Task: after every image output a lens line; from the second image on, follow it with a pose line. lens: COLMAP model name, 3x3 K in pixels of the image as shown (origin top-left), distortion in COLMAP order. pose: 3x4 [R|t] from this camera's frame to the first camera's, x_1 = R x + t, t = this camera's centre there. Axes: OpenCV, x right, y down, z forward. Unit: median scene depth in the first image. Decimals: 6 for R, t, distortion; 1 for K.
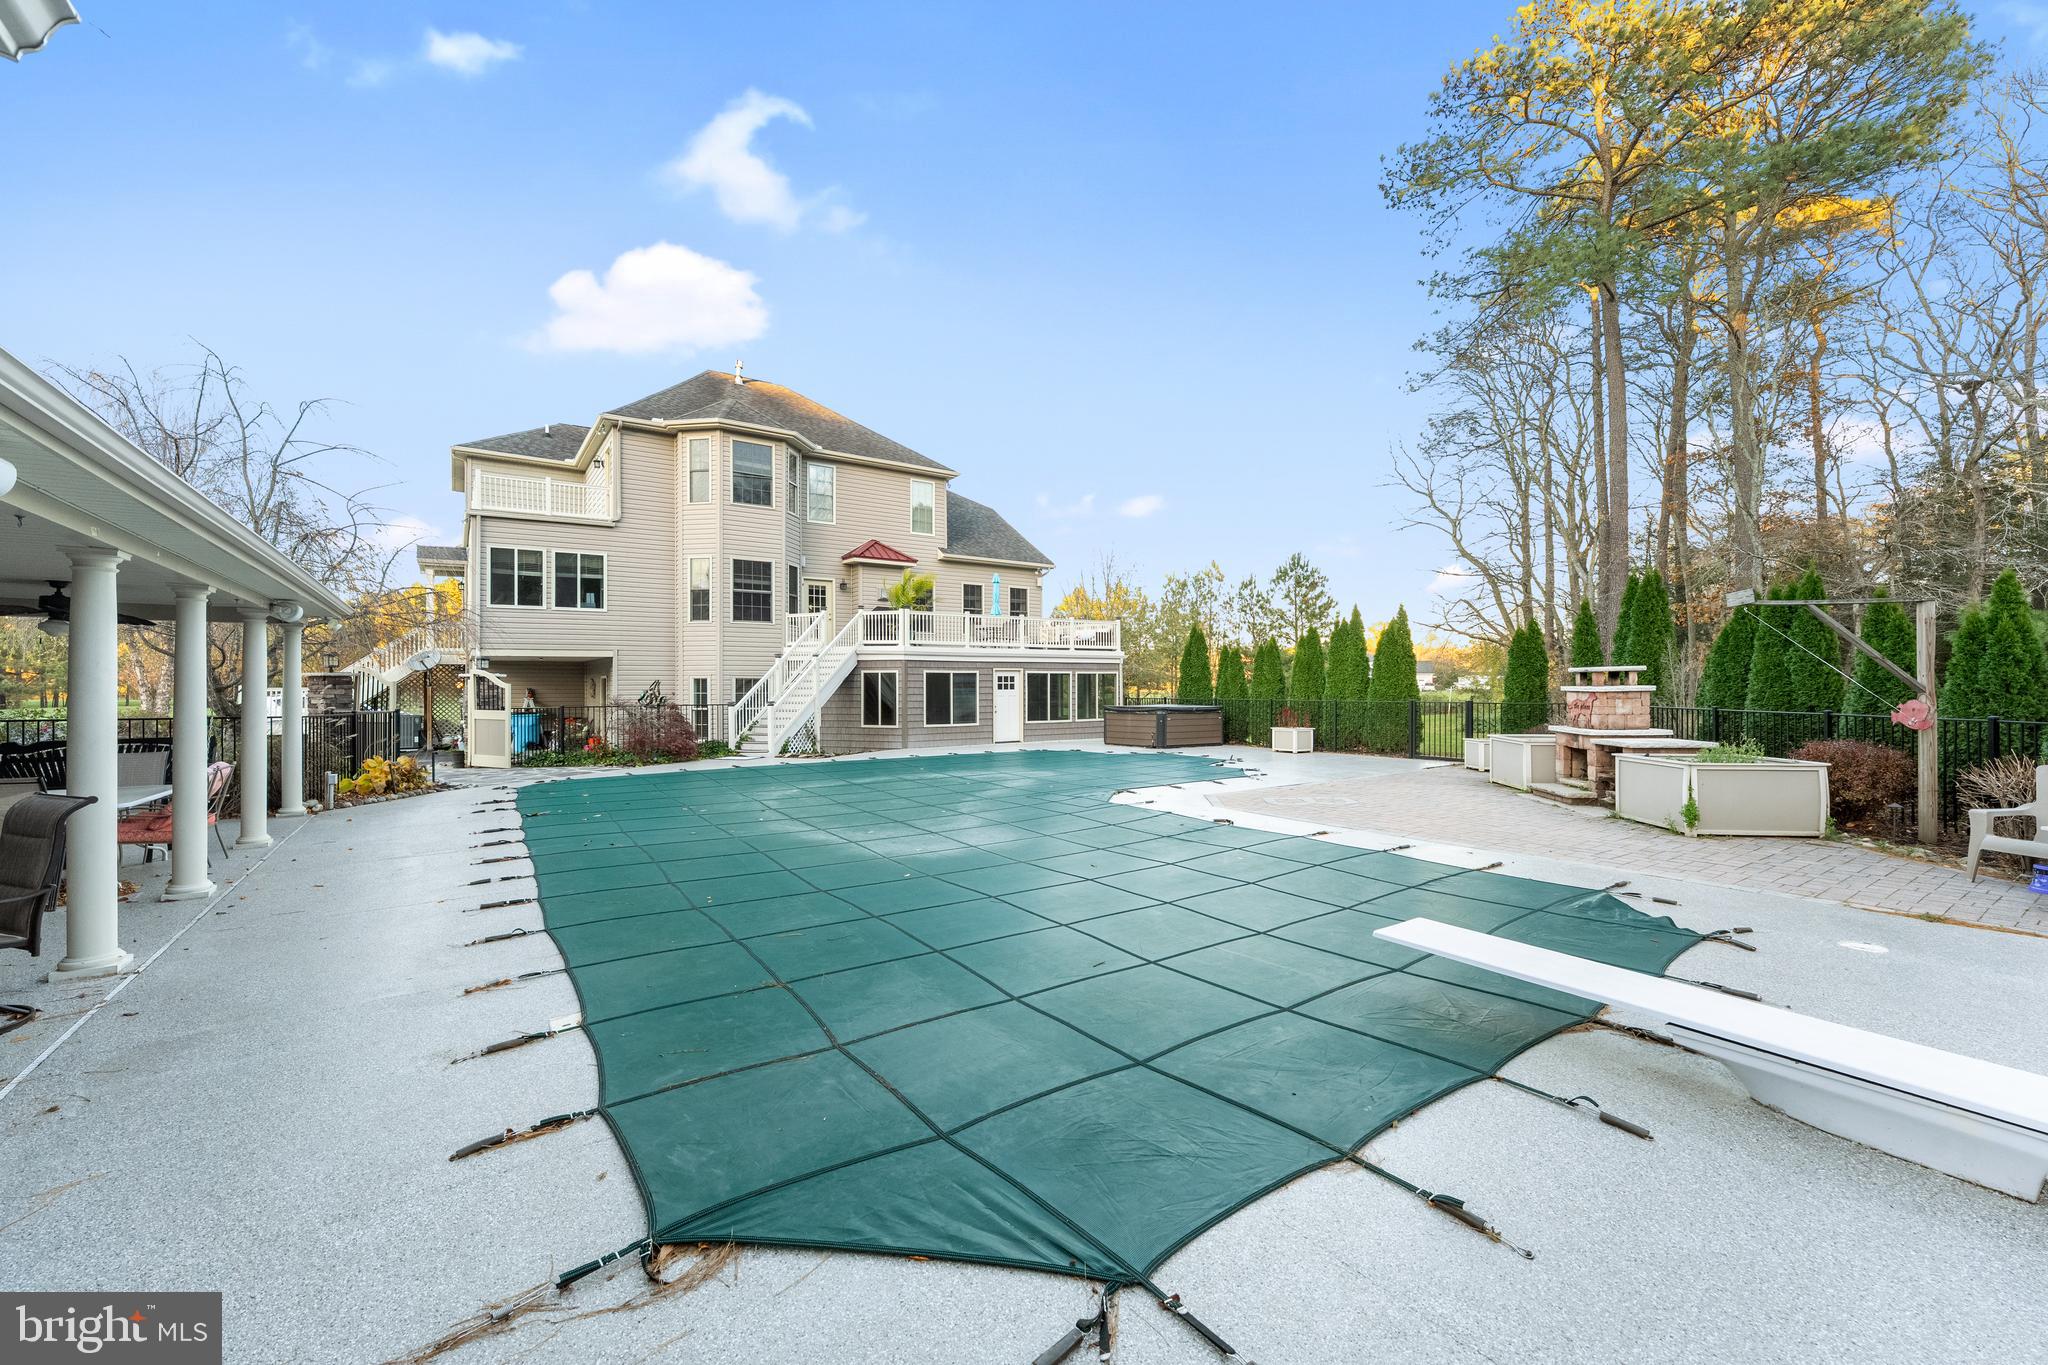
lens RADIAL K [[816.0, 0, 1024.0], [0, 816.0, 682.5], [0, 0, 1]] dist [-0.001271, -0.000057]
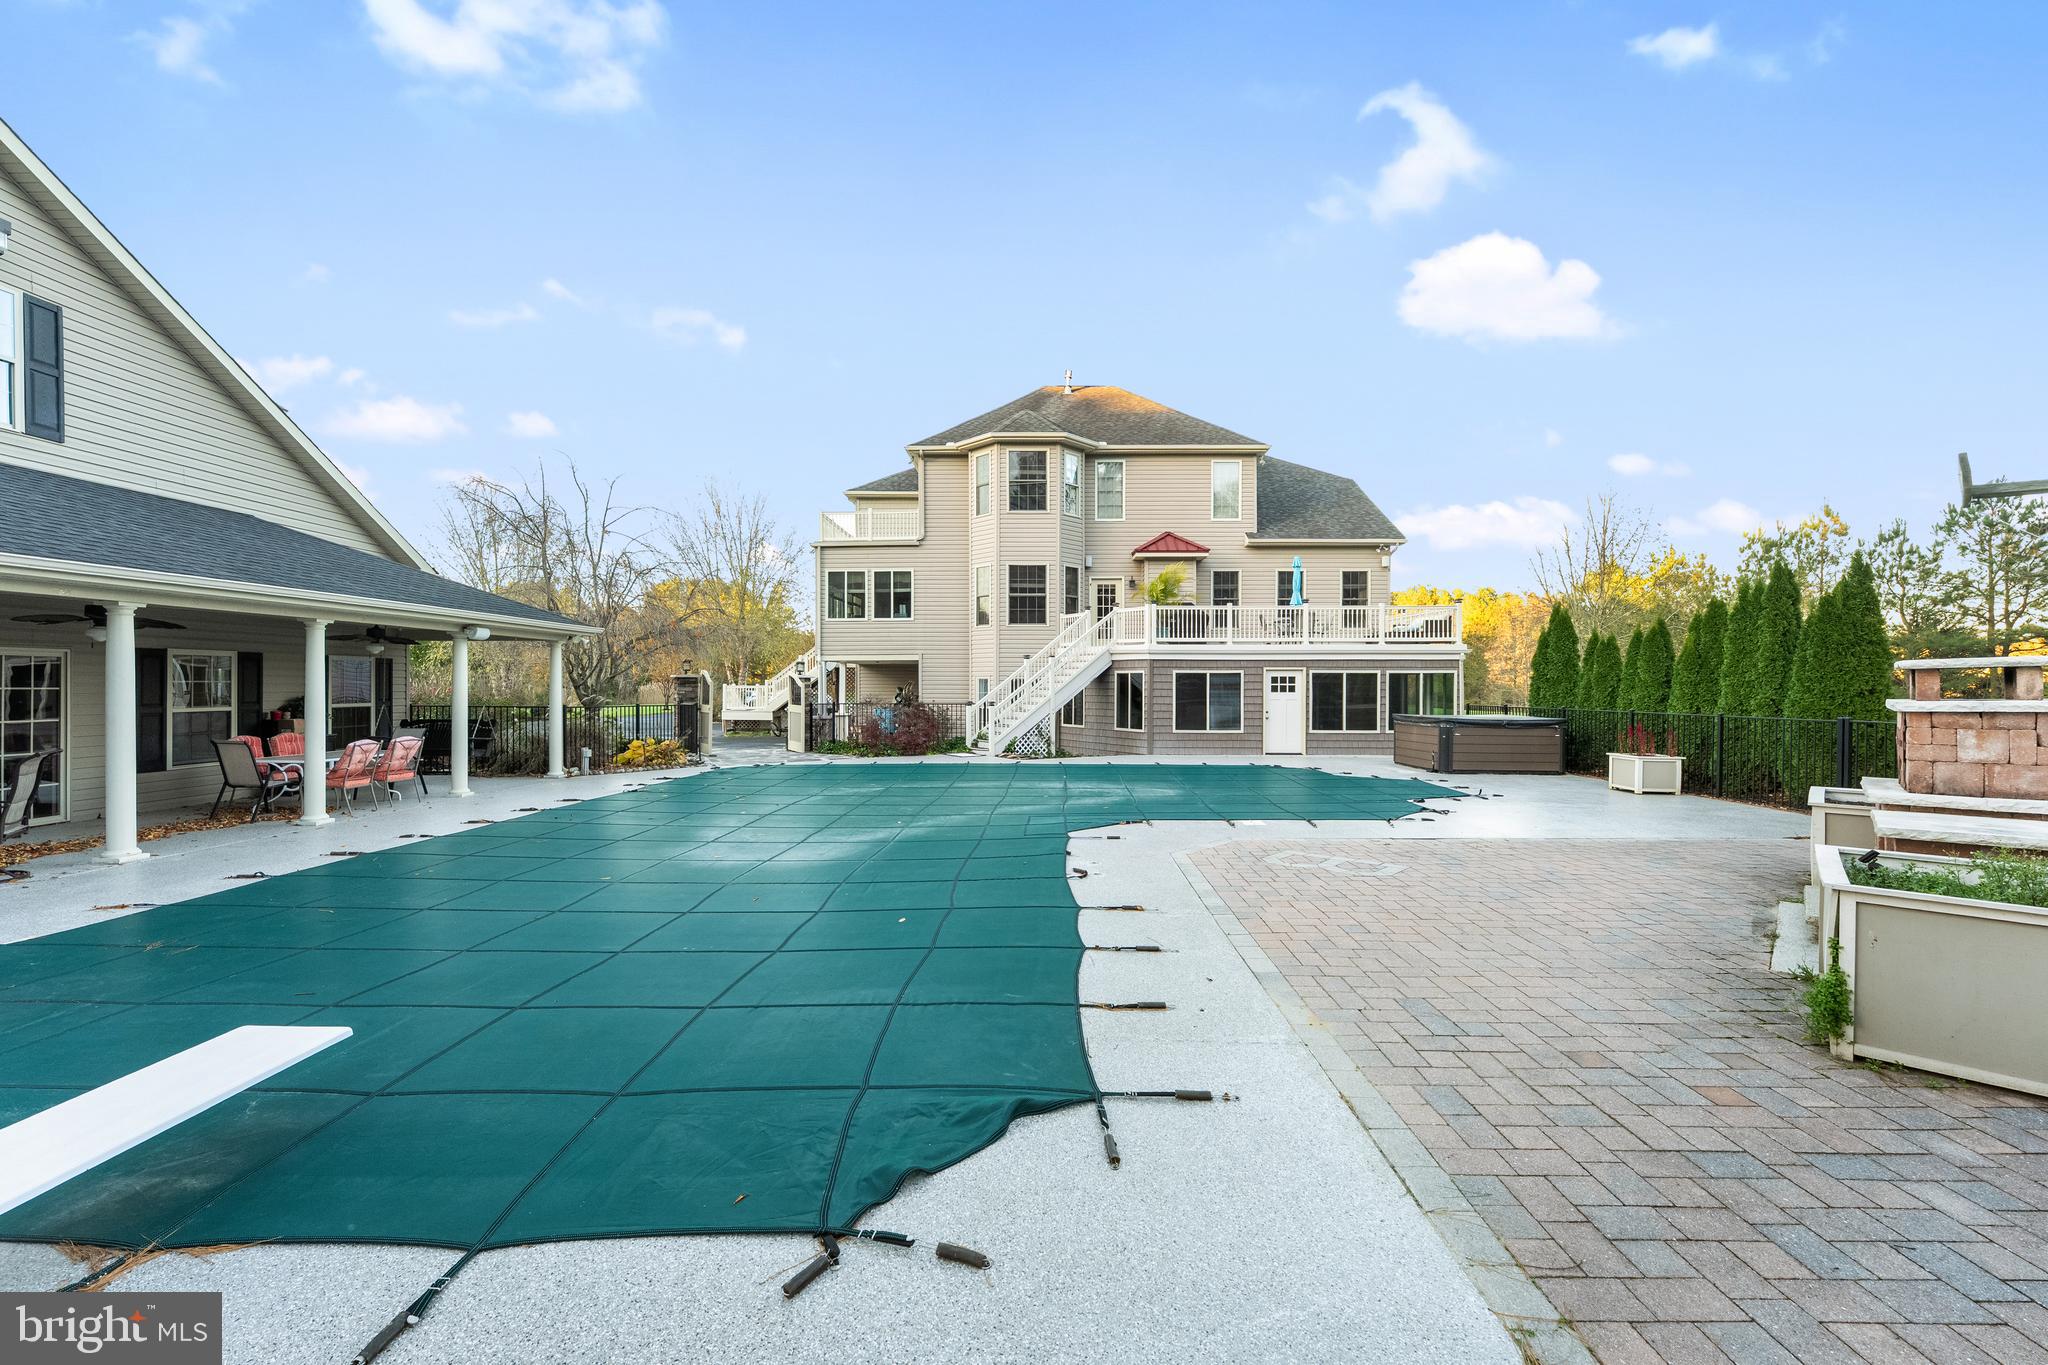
lens RADIAL K [[818.9, 0, 1024.9], [0, 818.9, 692.7], [0, 0, 1]] dist [-0.001340, -0.000076]
pose [[0.810083, 0.010944, -0.586212, 0.273018], [-0.003537, 0.999899, 0.013779, -0.001835], [0.586304, -0.009089, 0.810040, 0.155402]]
